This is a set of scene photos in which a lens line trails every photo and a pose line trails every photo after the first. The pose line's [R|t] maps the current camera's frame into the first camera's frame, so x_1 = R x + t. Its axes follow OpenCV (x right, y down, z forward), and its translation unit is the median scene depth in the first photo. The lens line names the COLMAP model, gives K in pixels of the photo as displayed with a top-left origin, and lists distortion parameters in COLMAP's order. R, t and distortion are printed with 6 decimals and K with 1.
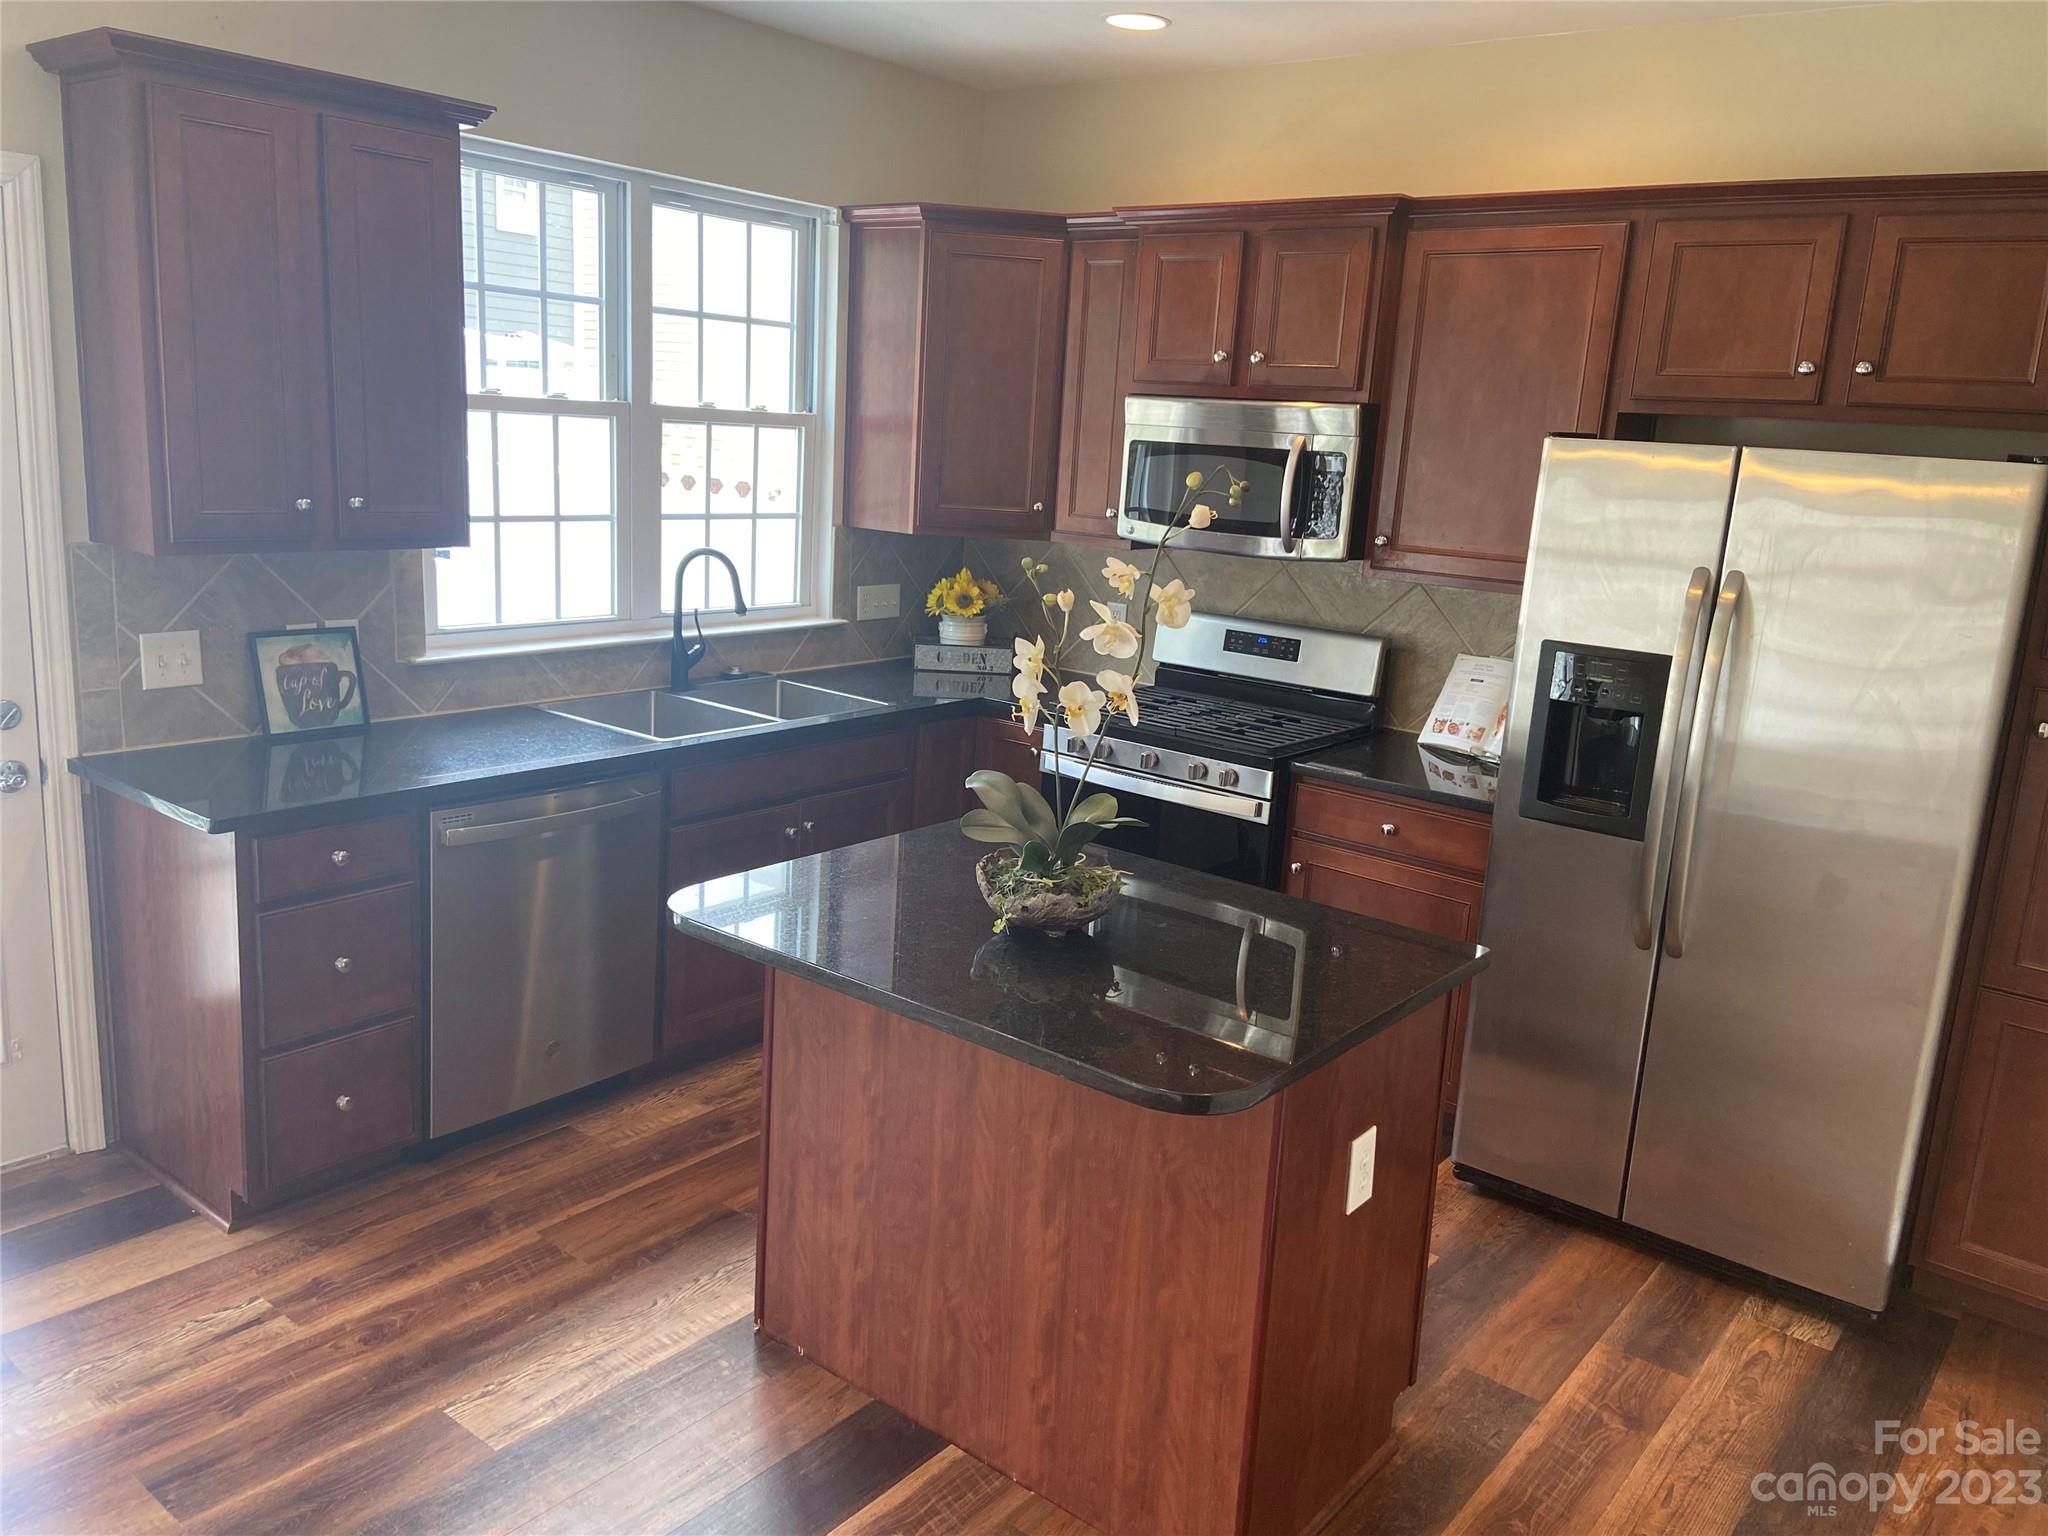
lens RADIAL K [[1552.6, 0, 1022.4], [0, 1552.6, 753.1], [0, 0, 1]] dist [0.091566, -0.110734]
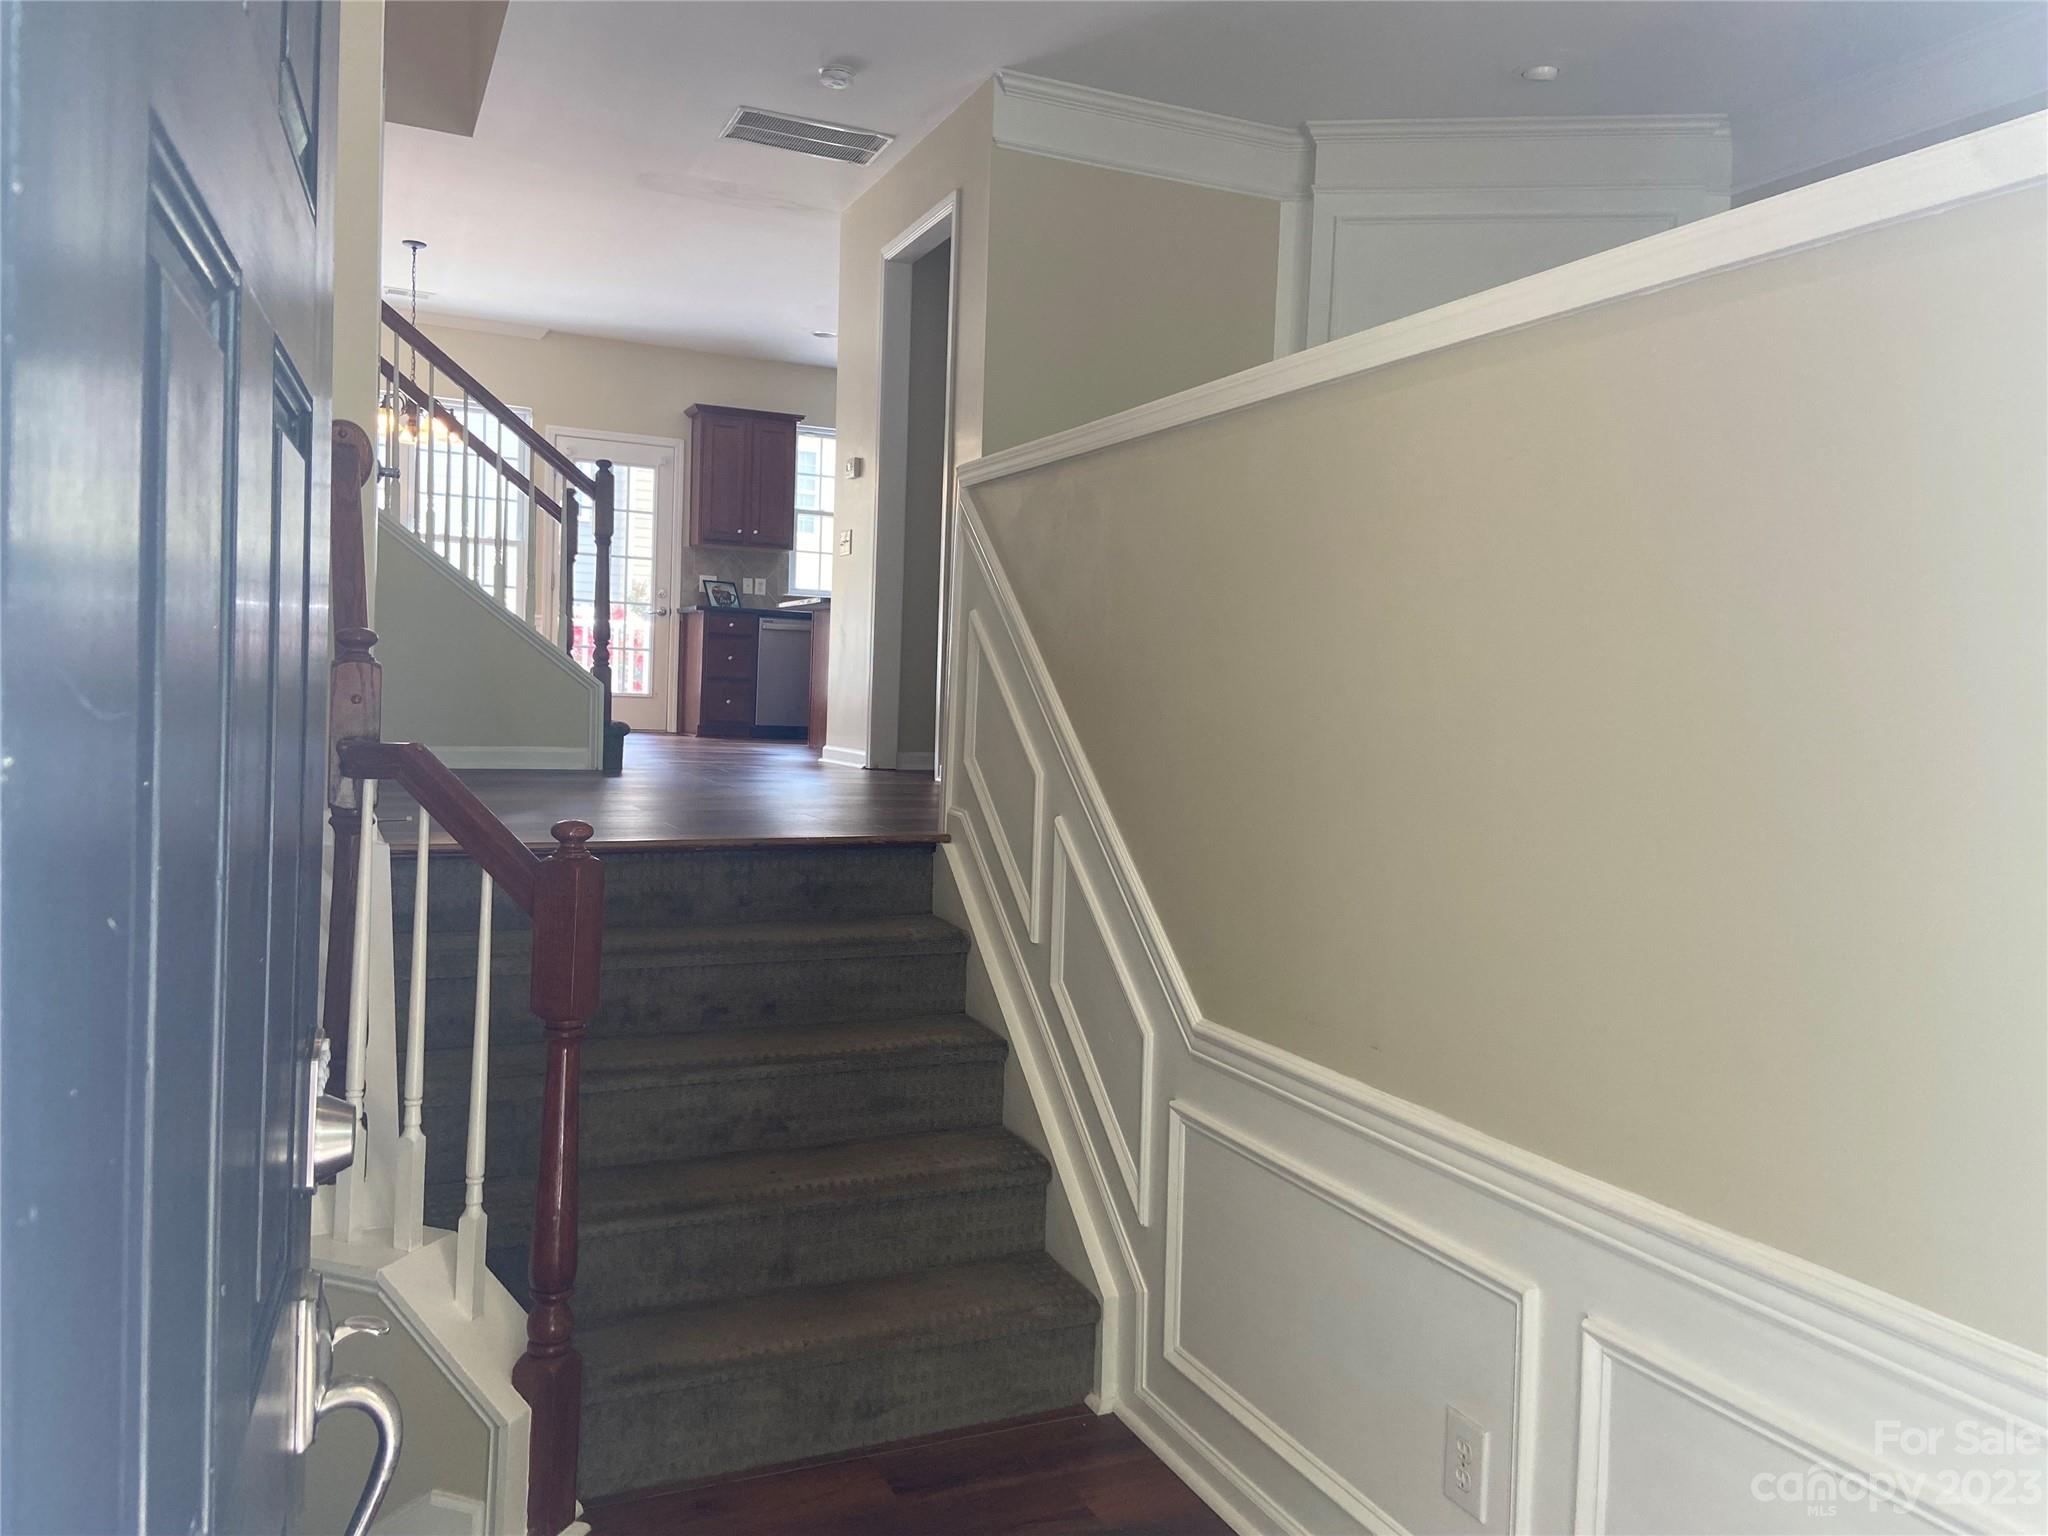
lens RADIAL K [[1552.6, 0, 1025.3], [0, 1552.6, 754.2], [0, 0, 1]] dist [0.091566, -0.110734]
pose [[0.884526, -0.009323, -0.466398, 1.622118], [-0.083984, 0.980281, -0.178871, 0.846133], [0.458869, 0.197386, 0.866301, -1.505975]]
